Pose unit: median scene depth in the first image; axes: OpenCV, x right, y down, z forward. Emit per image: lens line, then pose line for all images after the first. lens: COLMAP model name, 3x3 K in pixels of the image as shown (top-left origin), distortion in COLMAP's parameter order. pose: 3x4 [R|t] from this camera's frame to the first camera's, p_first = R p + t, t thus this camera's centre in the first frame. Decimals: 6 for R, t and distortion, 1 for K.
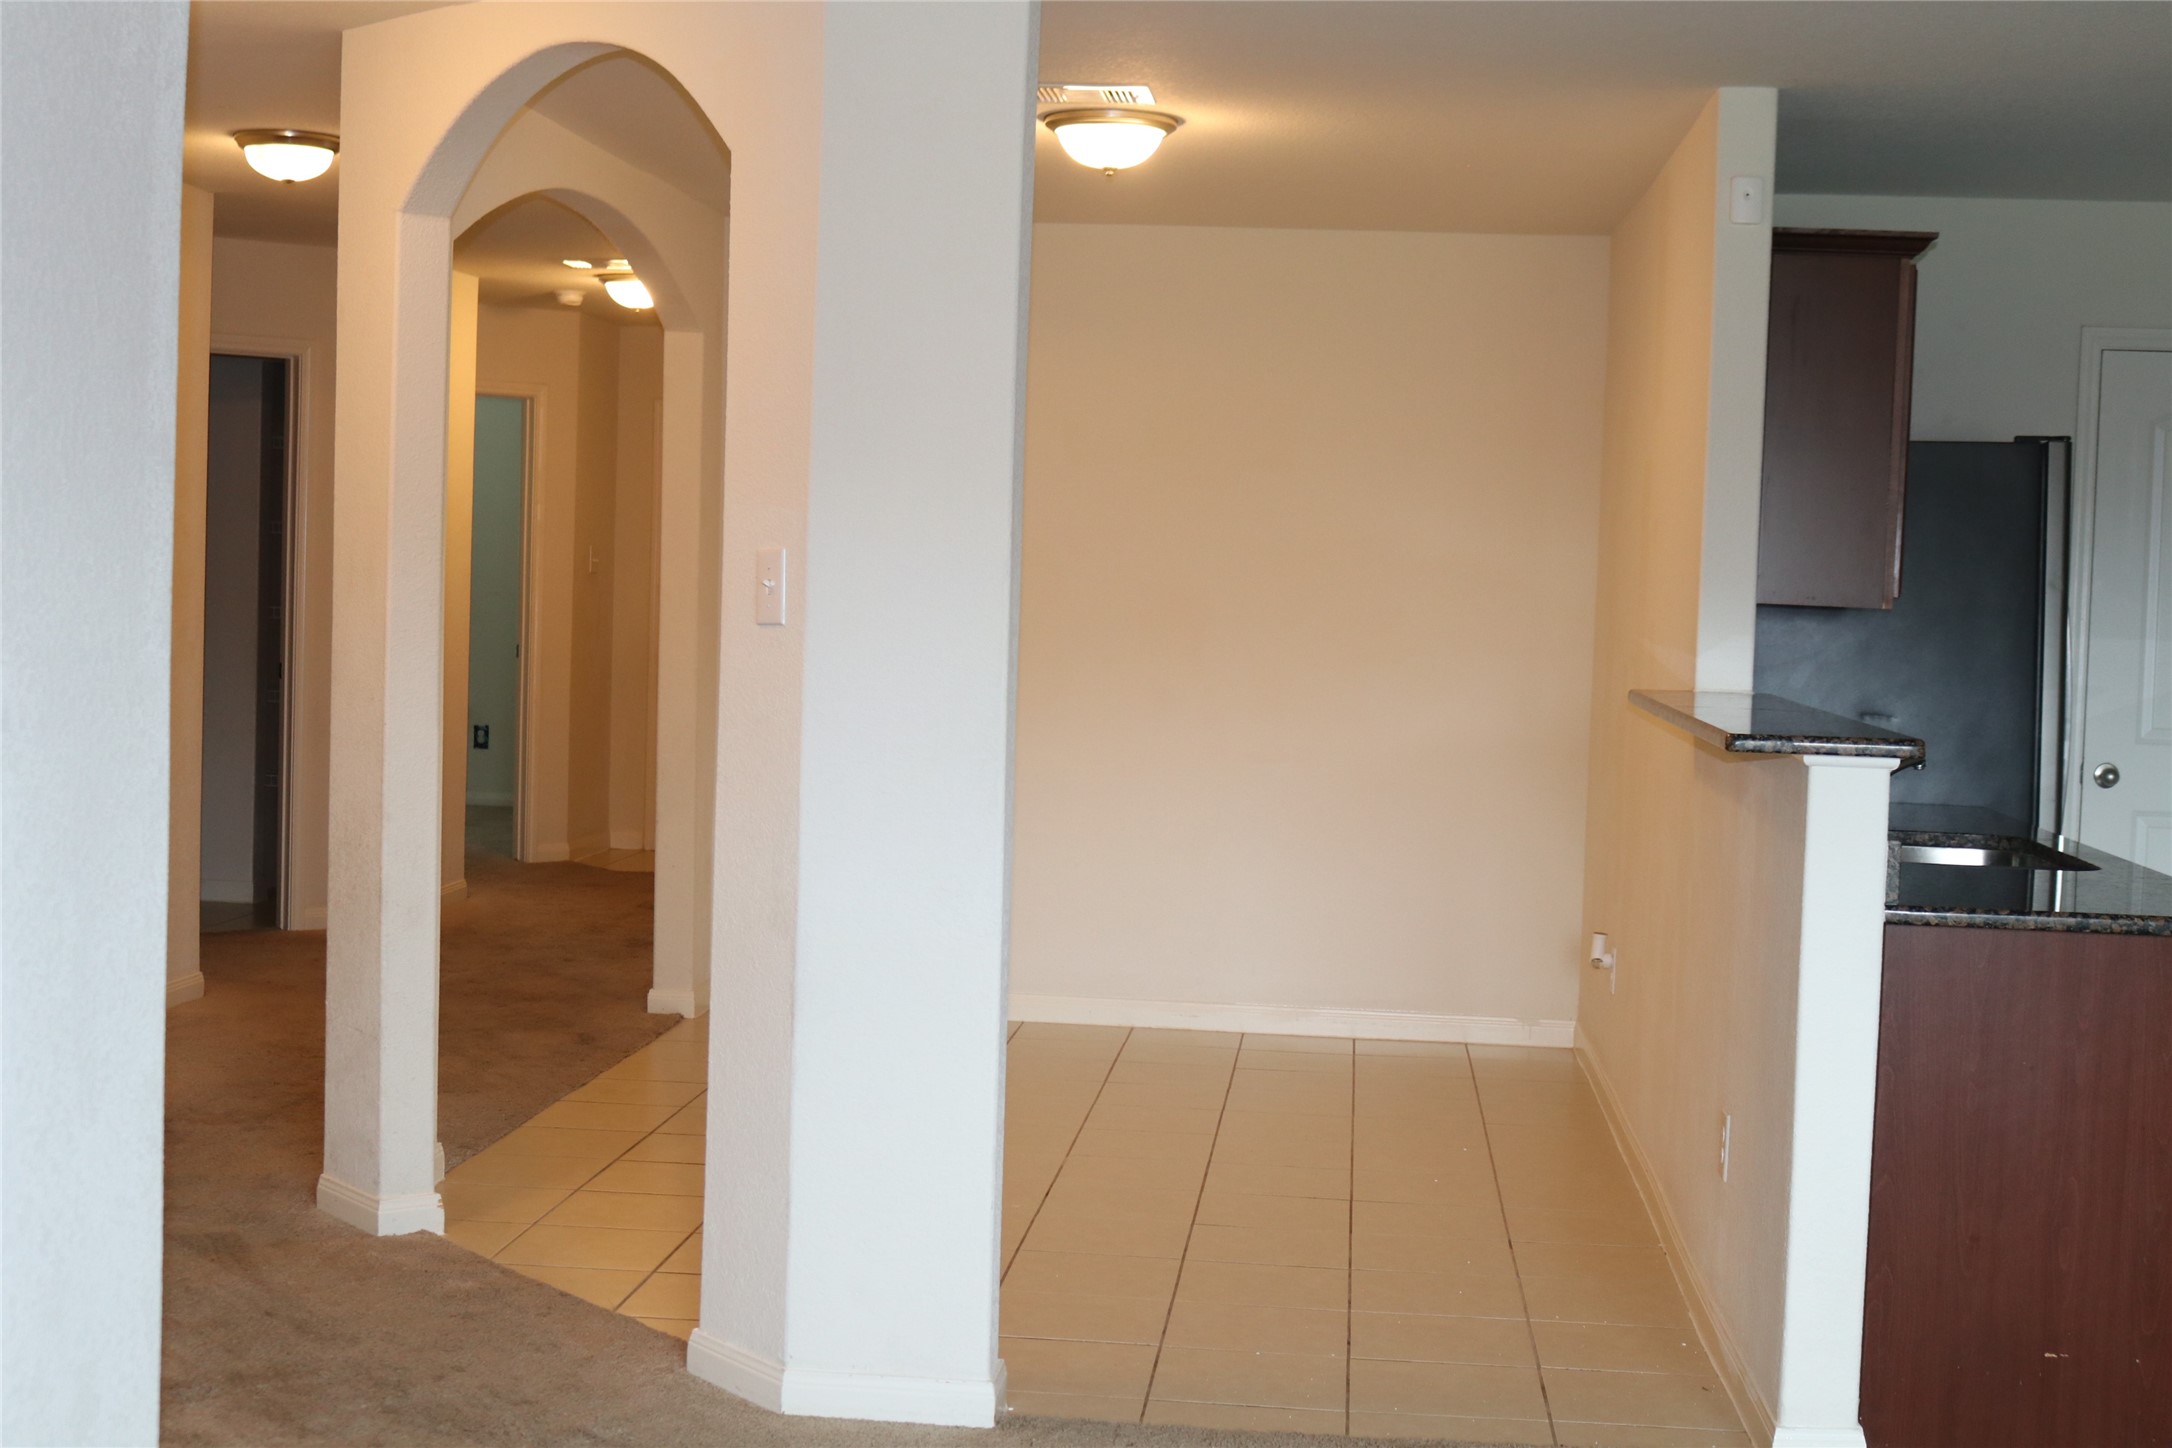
lens RADIAL K [[2846.7, 0, 1086.0], [0, 2846.7, 724.0], [0, 0, 1]] dist [-0.089180, 0.064323]
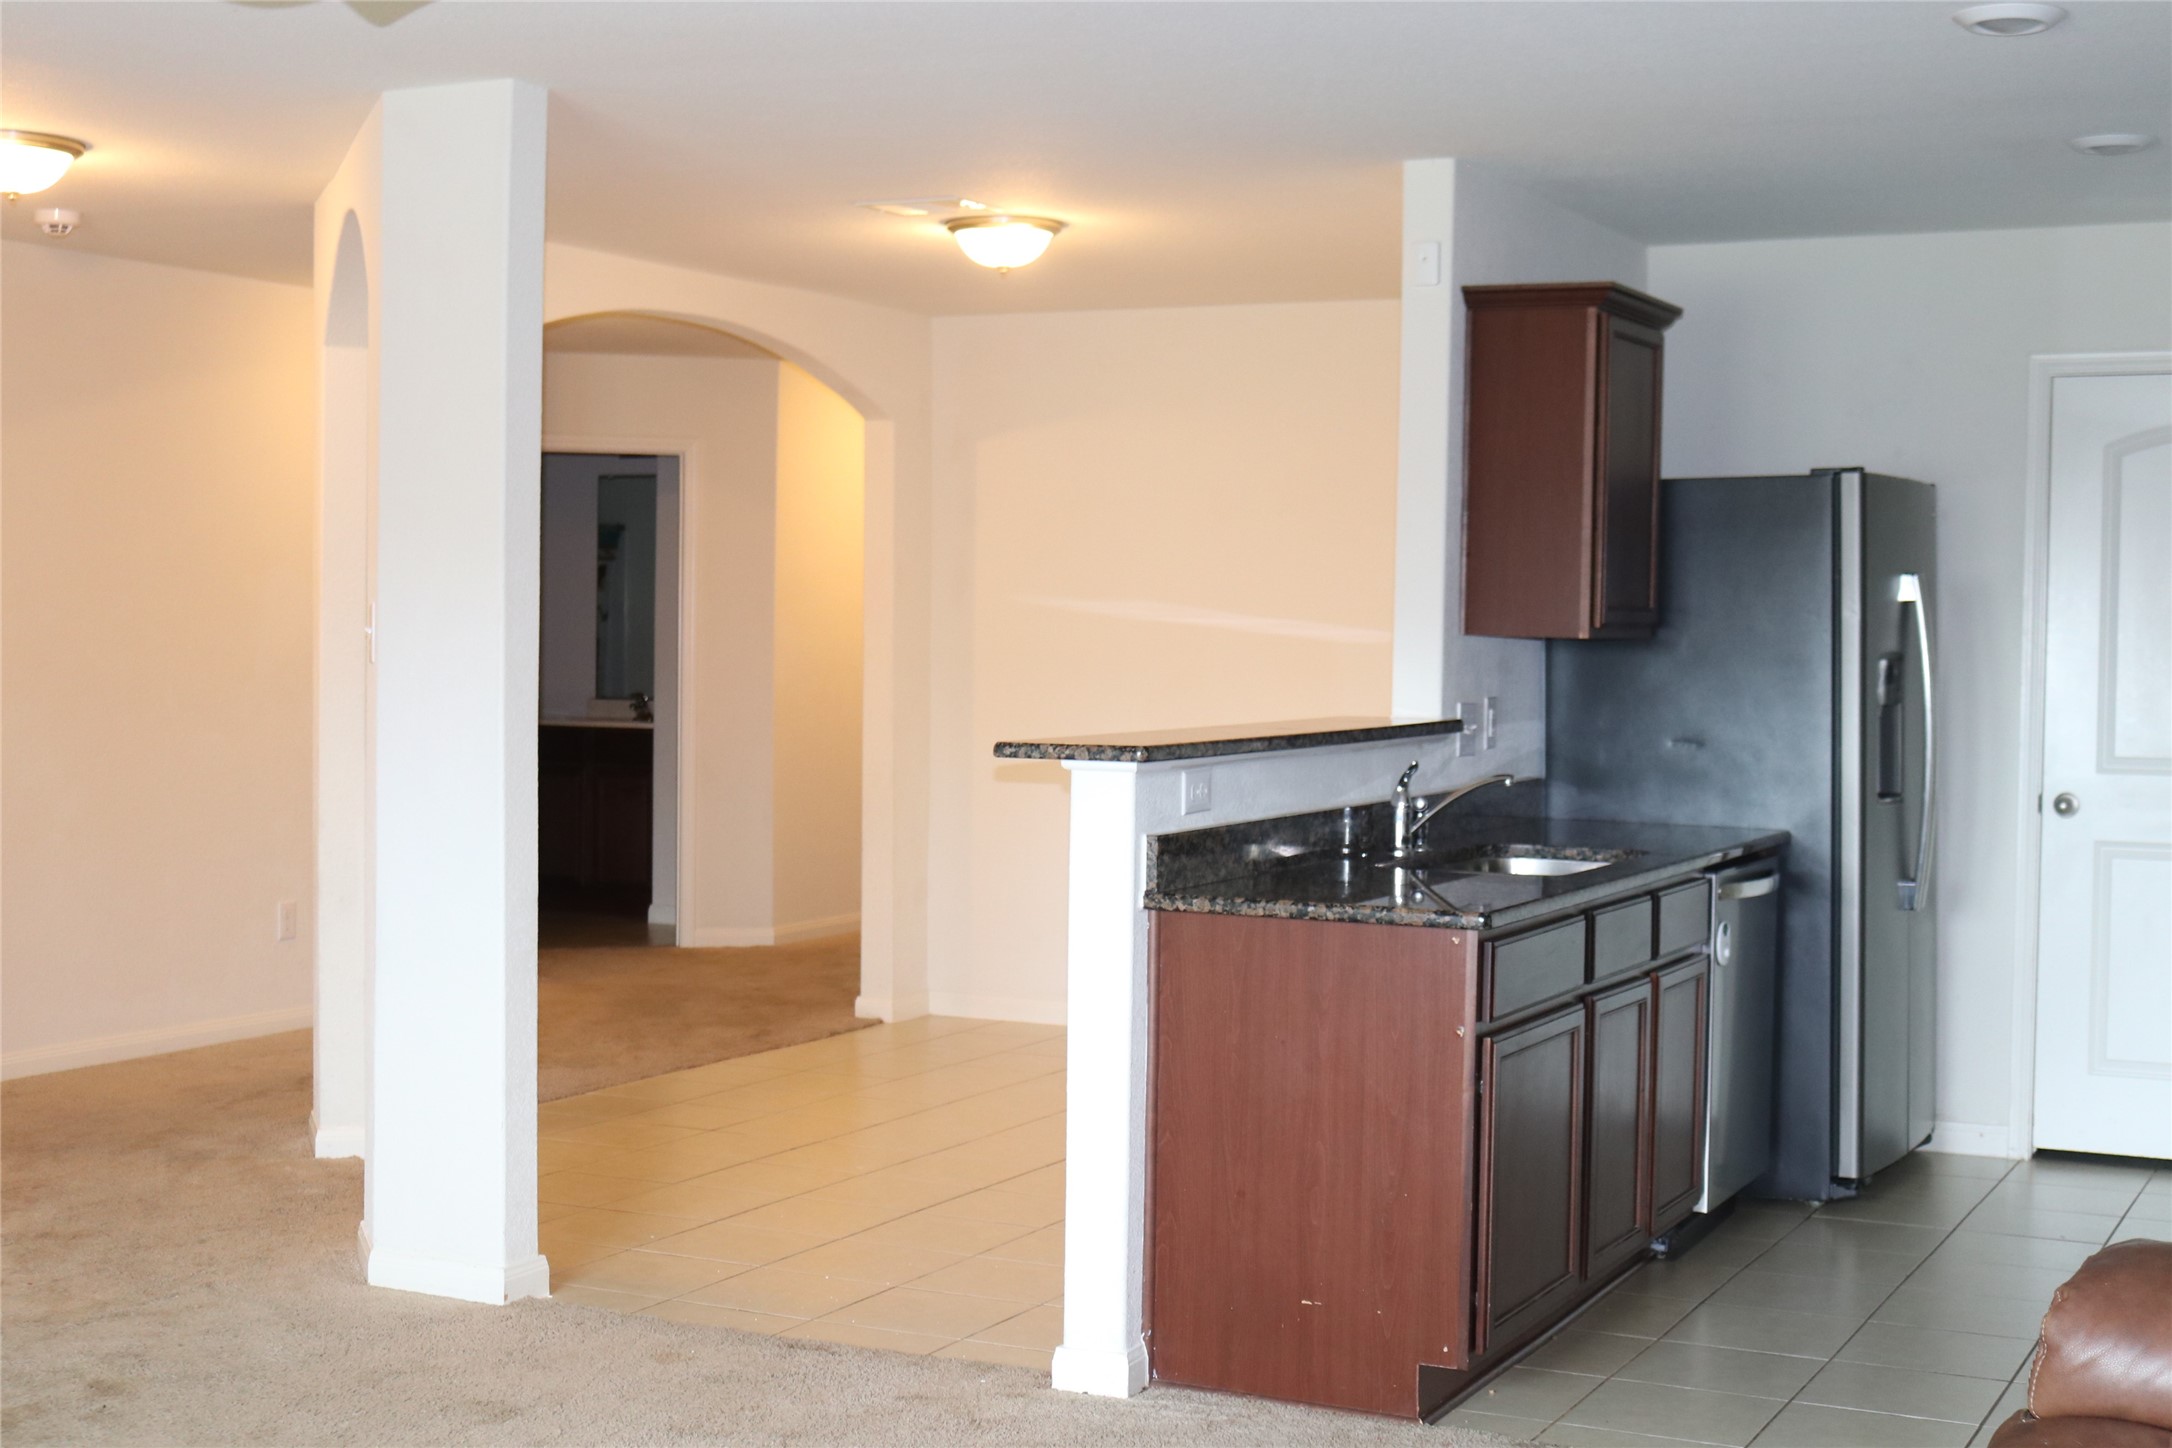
lens RADIAL K [[2867.5, 0, 1086.0], [0, 2867.5, 724.0], [0, 0, 1]] dist [-0.102004, 0.087468]
pose [[0.934407, -0.009539, -0.356079, 0.446030], [0.000701, 0.999689, -0.024944, 0.016483], [0.356206, 0.023058, 0.934123, -0.059120]]
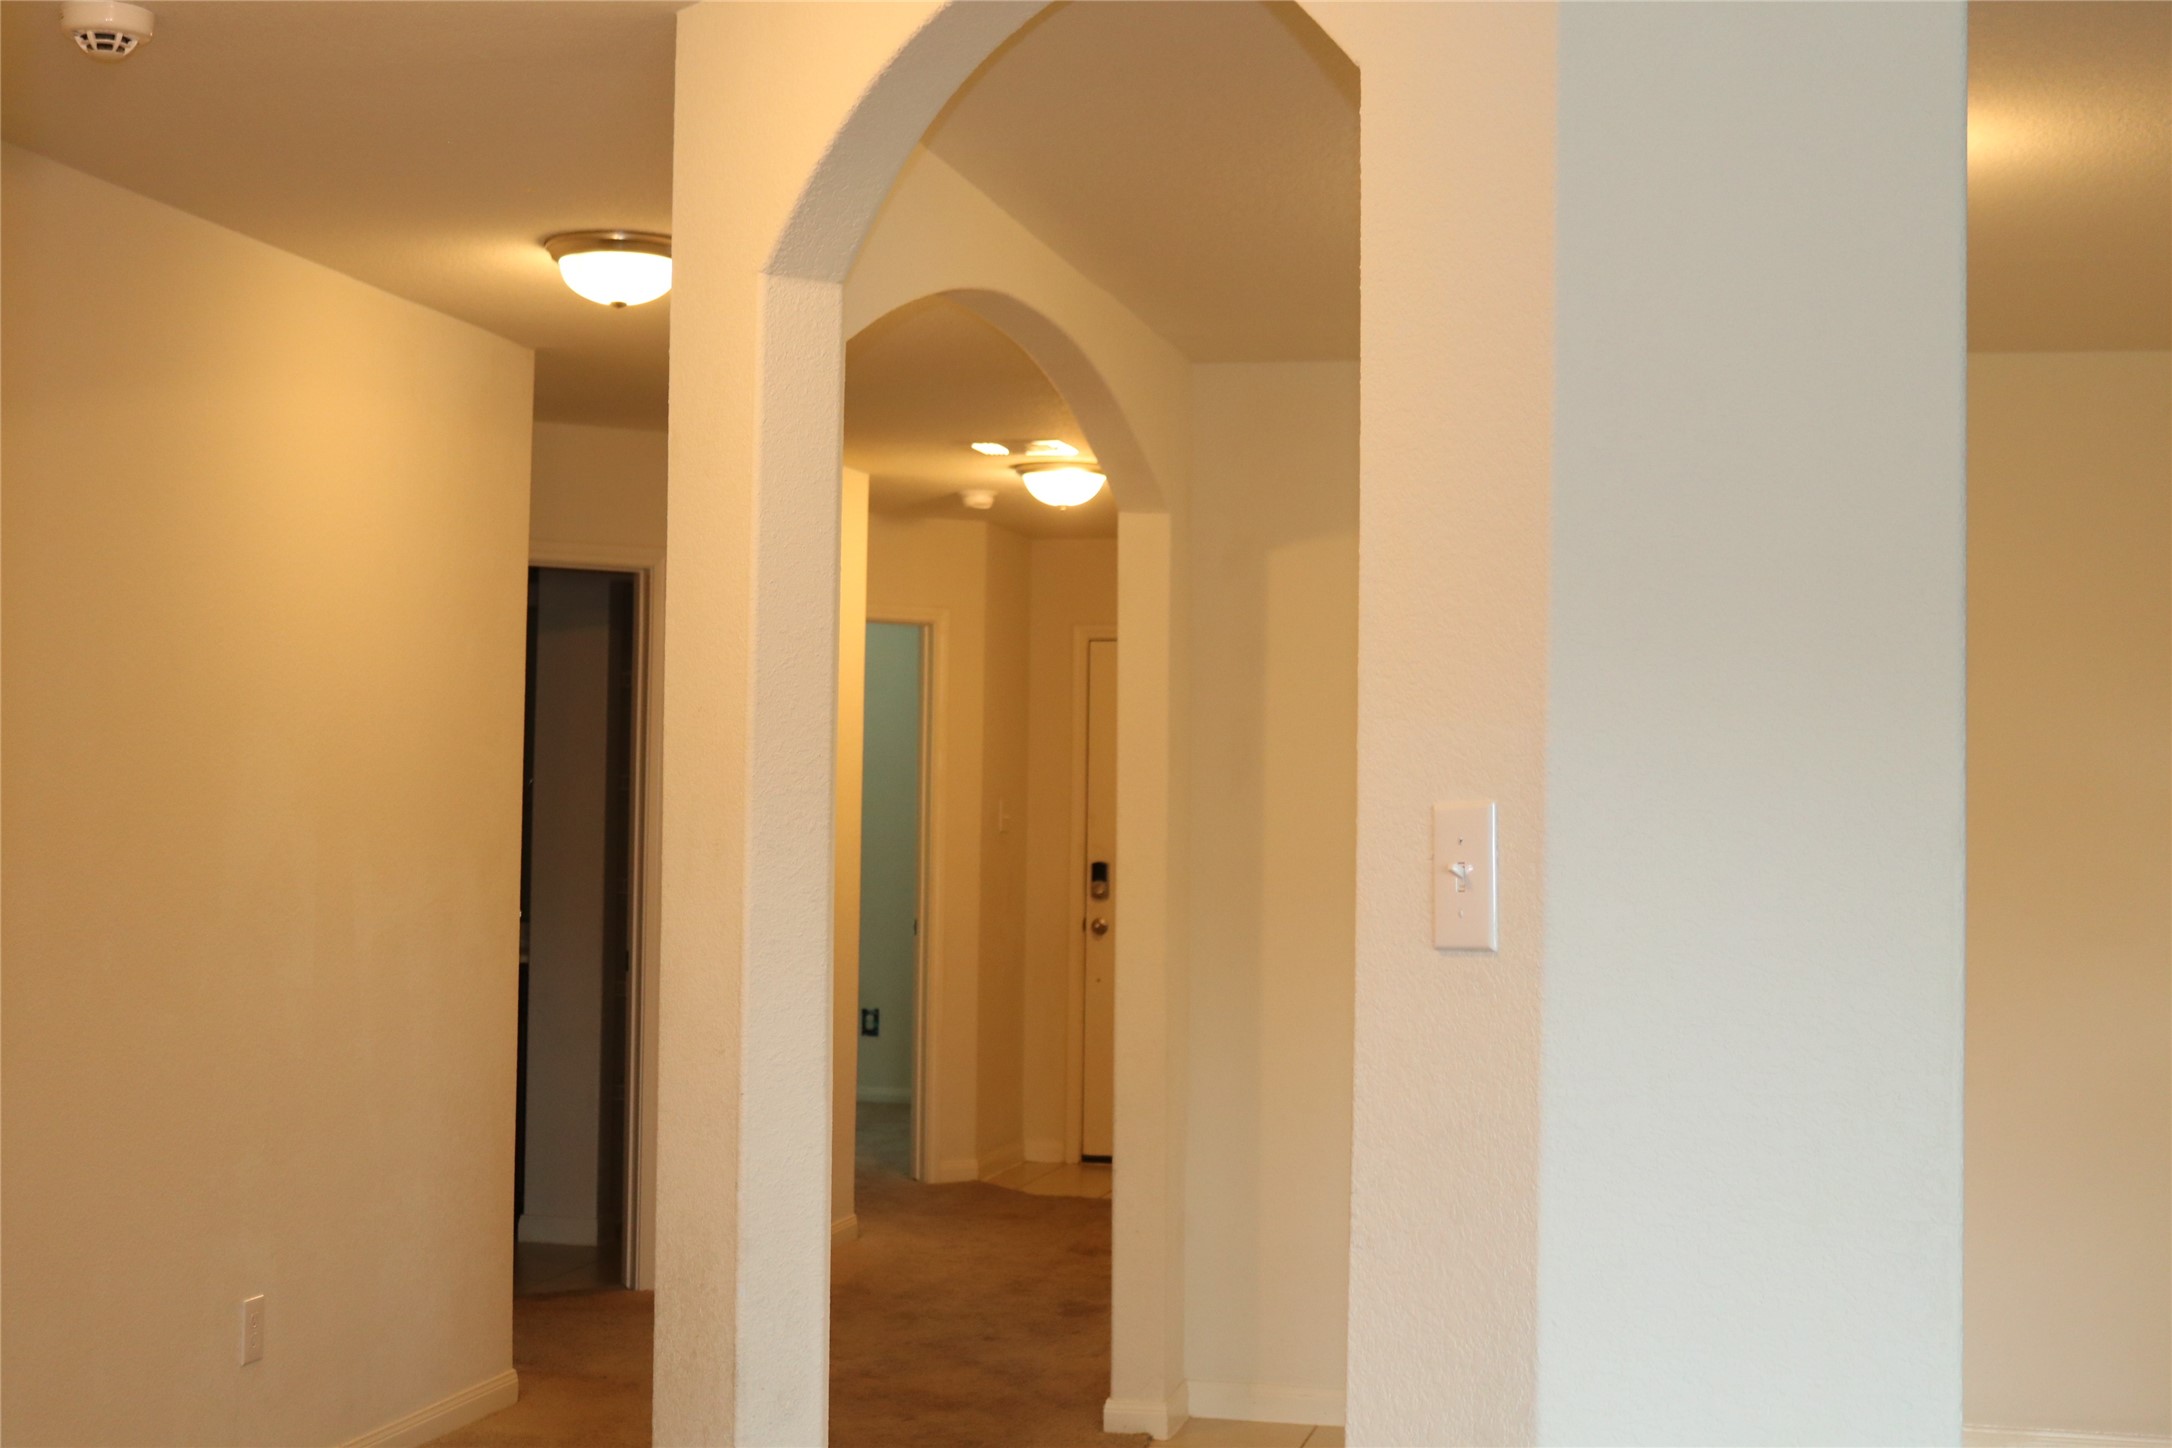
lens RADIAL K [[2867.5, 0, 1086.0], [0, 2867.5, 724.0], [0, 0, 1]] dist [-0.102004, 0.087468]
pose [[0.991239, -0.019483, -0.130632, -0.076270], [0.008061, 0.996140, -0.087402, -0.021370], [0.131831, 0.085584, 0.987571, 0.328136]]
